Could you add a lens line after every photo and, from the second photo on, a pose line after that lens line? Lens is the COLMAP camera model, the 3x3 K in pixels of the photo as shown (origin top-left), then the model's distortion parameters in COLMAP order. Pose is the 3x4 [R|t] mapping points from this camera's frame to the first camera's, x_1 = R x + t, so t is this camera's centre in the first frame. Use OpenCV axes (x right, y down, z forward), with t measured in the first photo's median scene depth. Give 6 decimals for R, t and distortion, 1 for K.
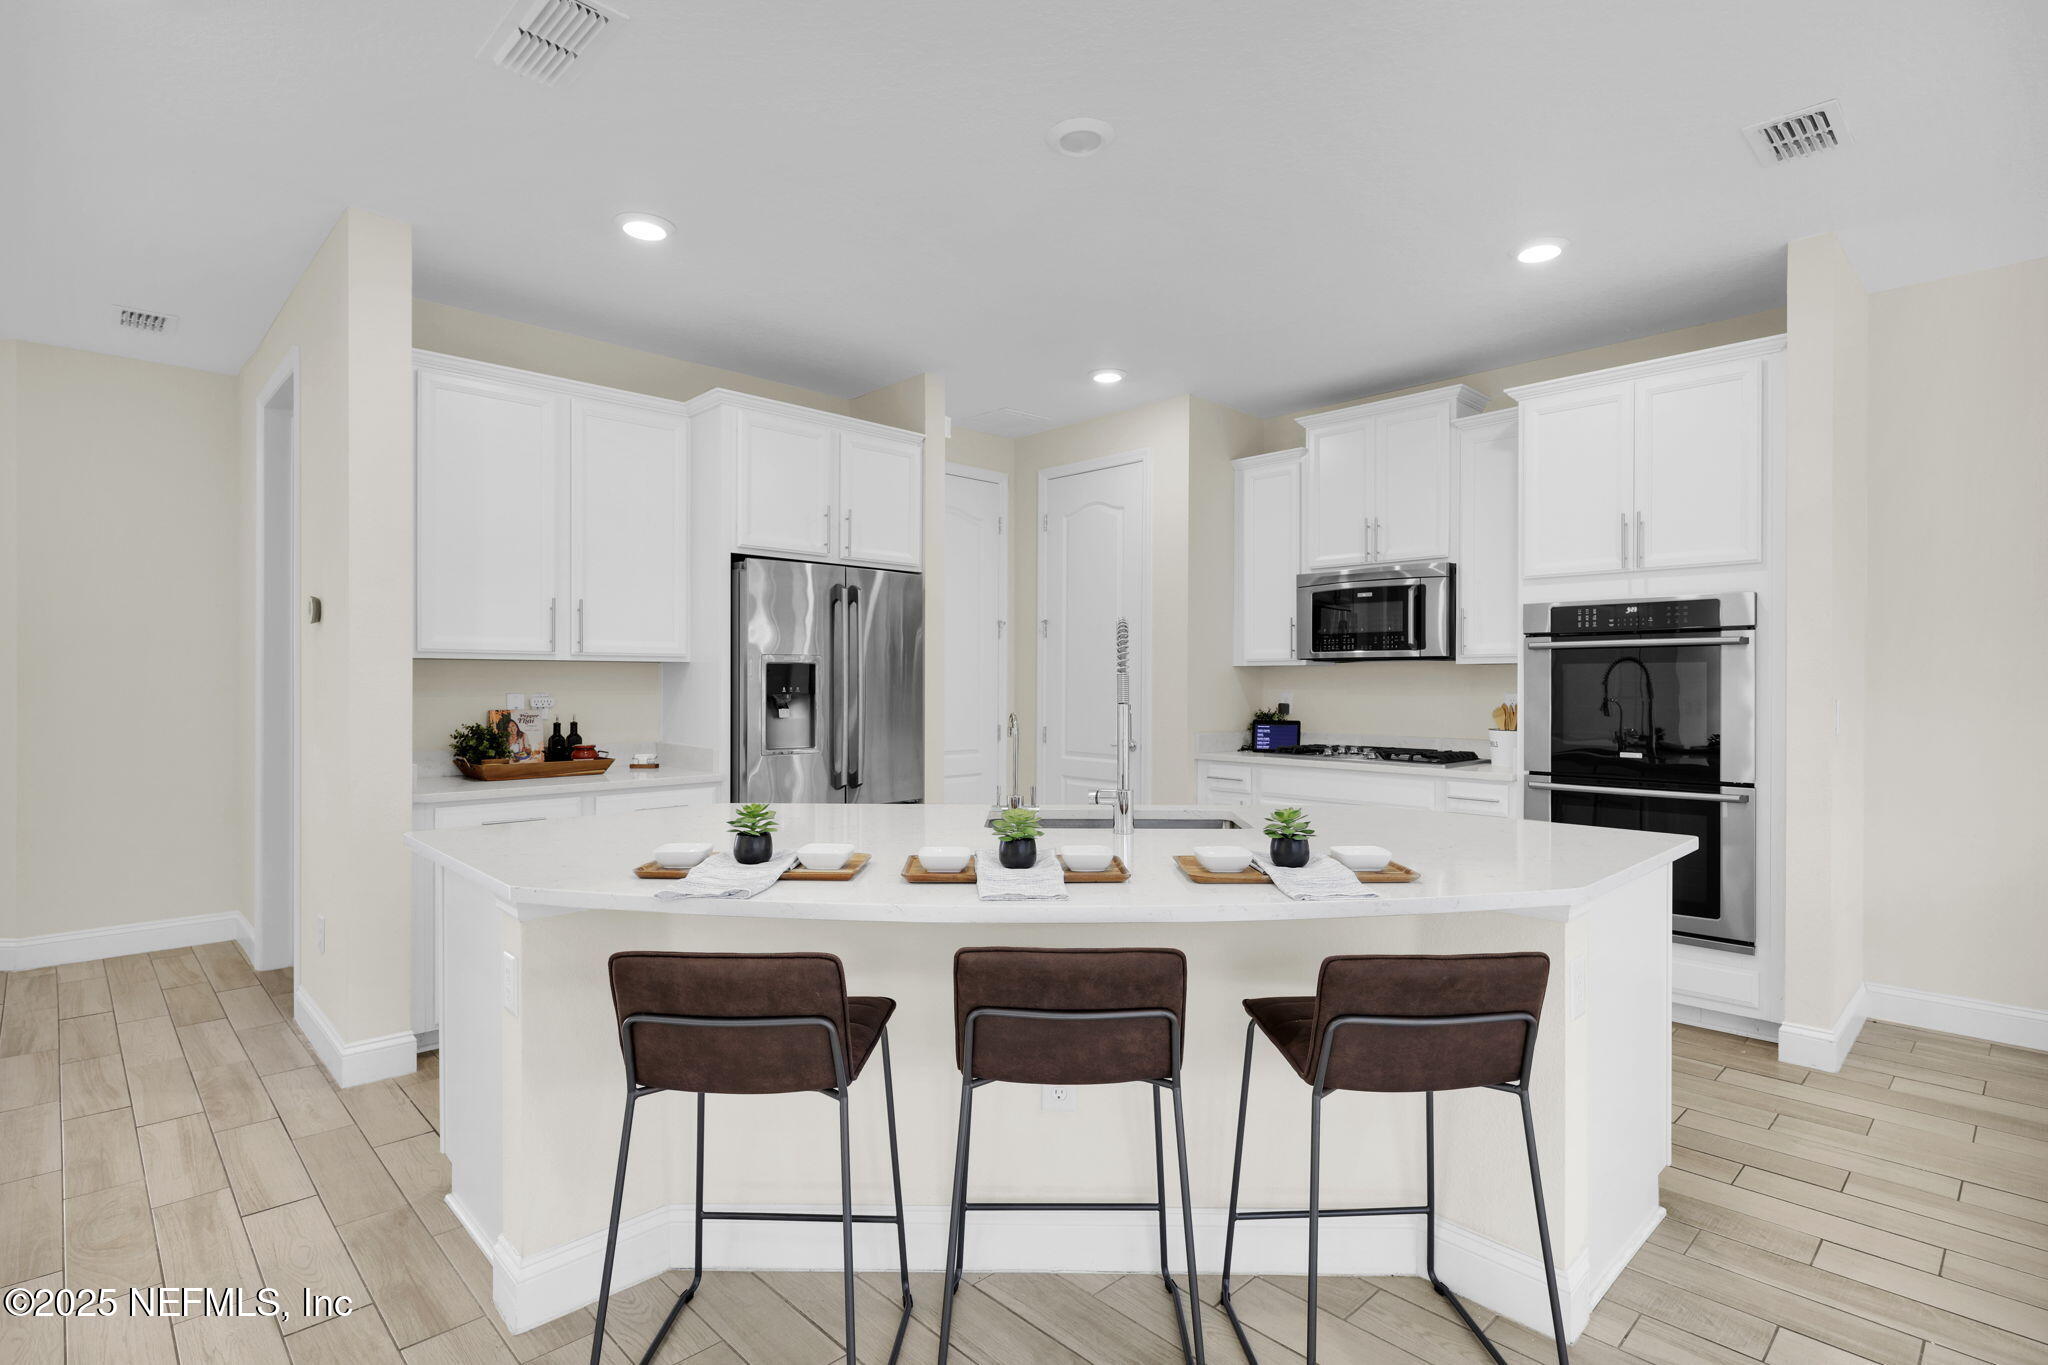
lens RADIAL K [[959.6, 0, 1052.9], [0, 959.6, 685.7], [0, 0, 1]] dist [0.000298, -0.000001]
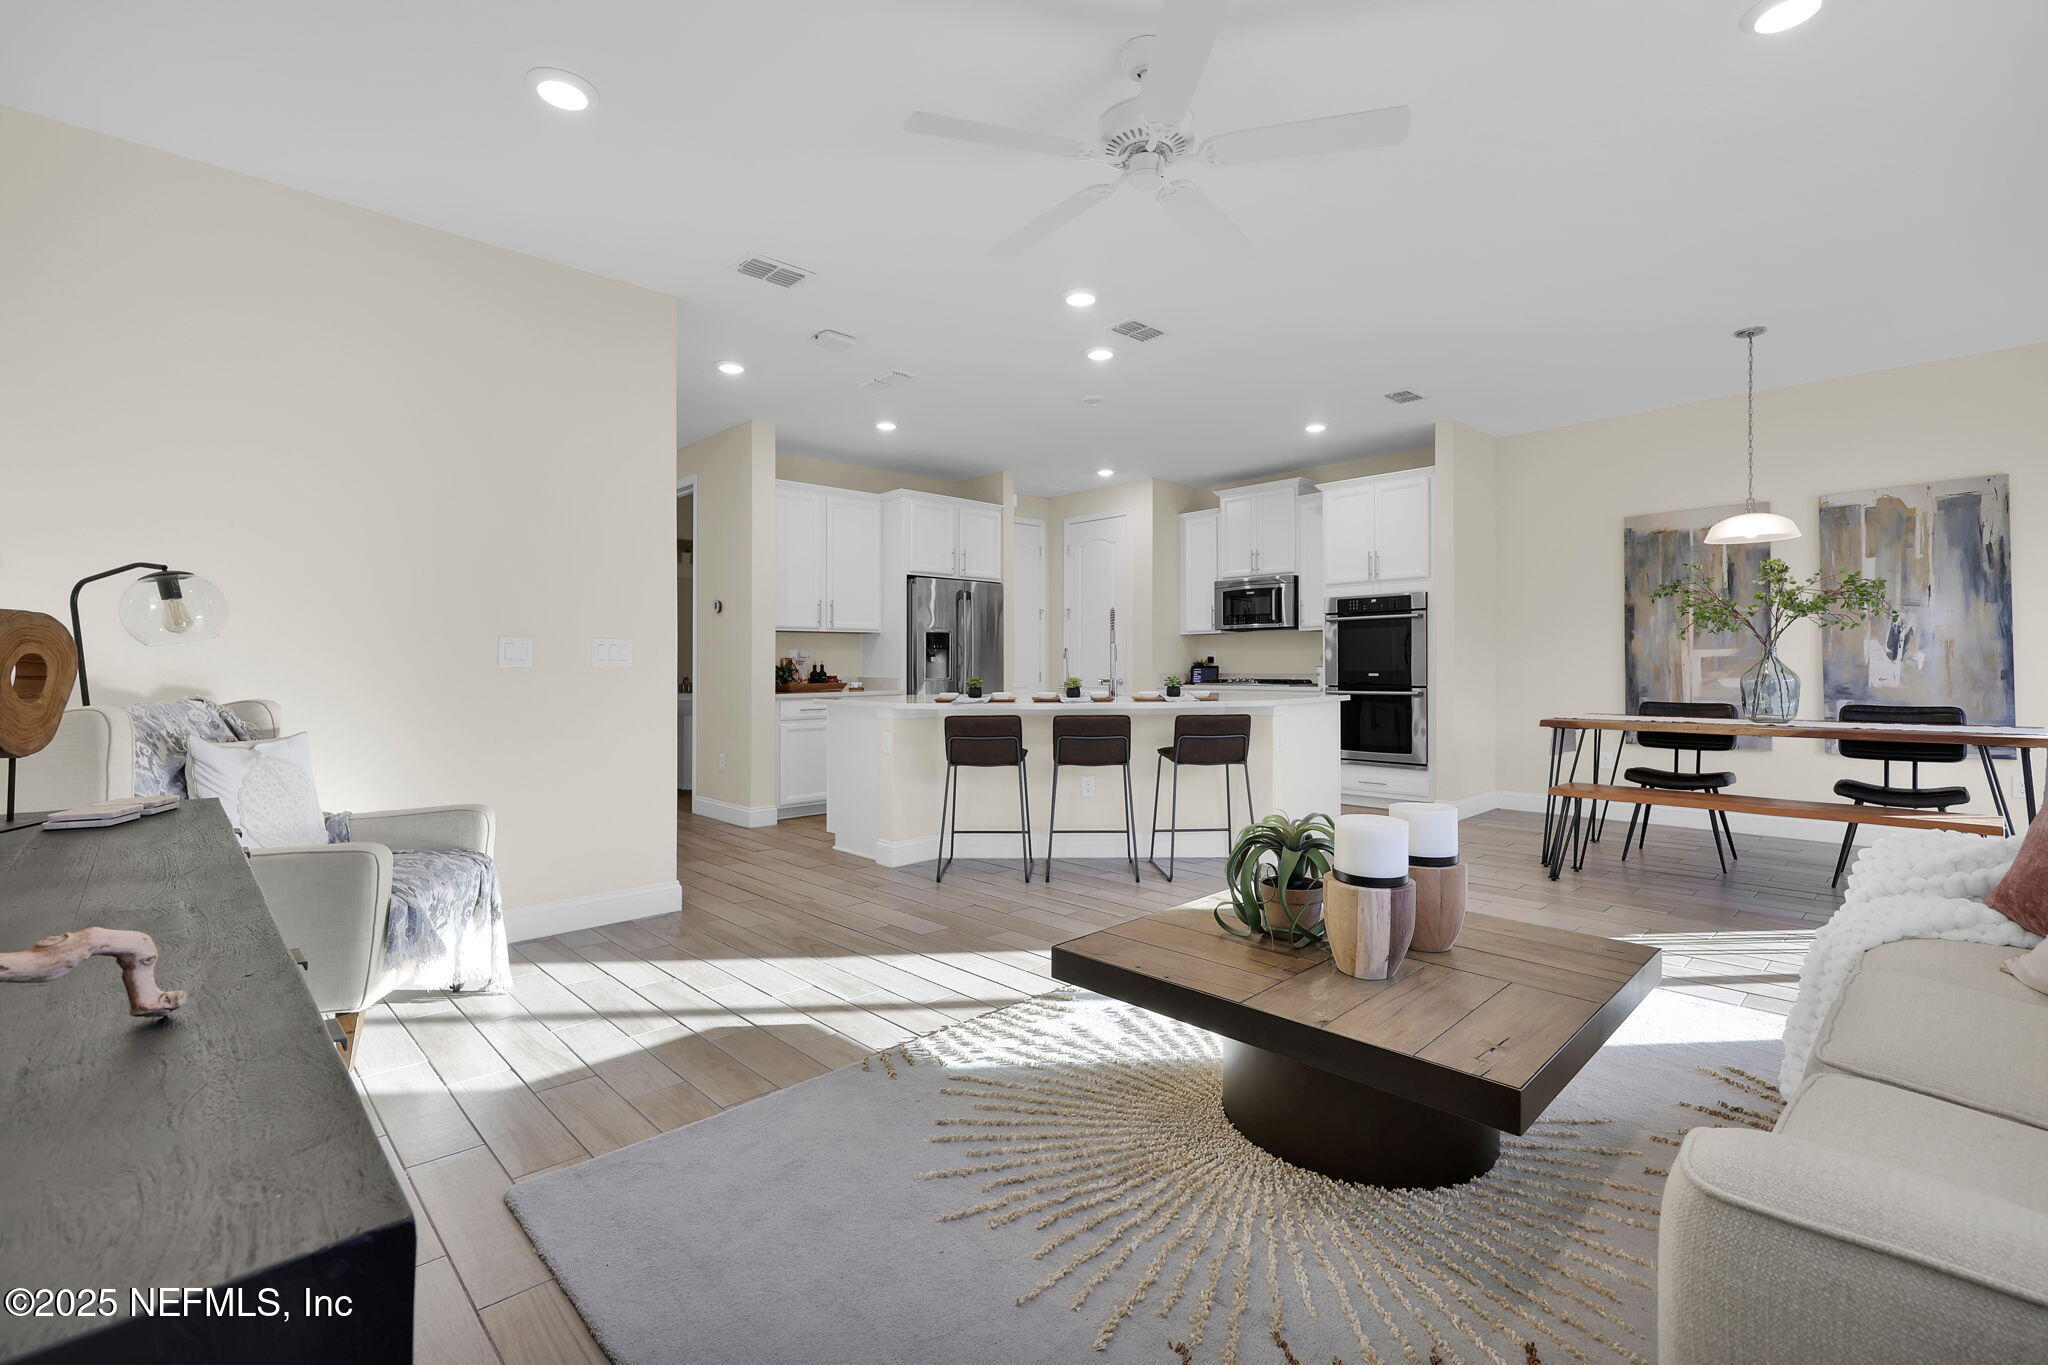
lens RADIAL K [[907.5, 0, 1015.7], [0, 907.5, 669.4], [0, 0, 1]] dist [-0.001106, -0.000486]
pose [[0.999074, -0.005292, -0.042688, -0.043542], [0.005153, 0.999981, -0.003344, 0.054750], [0.042705, 0.003121, 0.999083, -0.756557]]
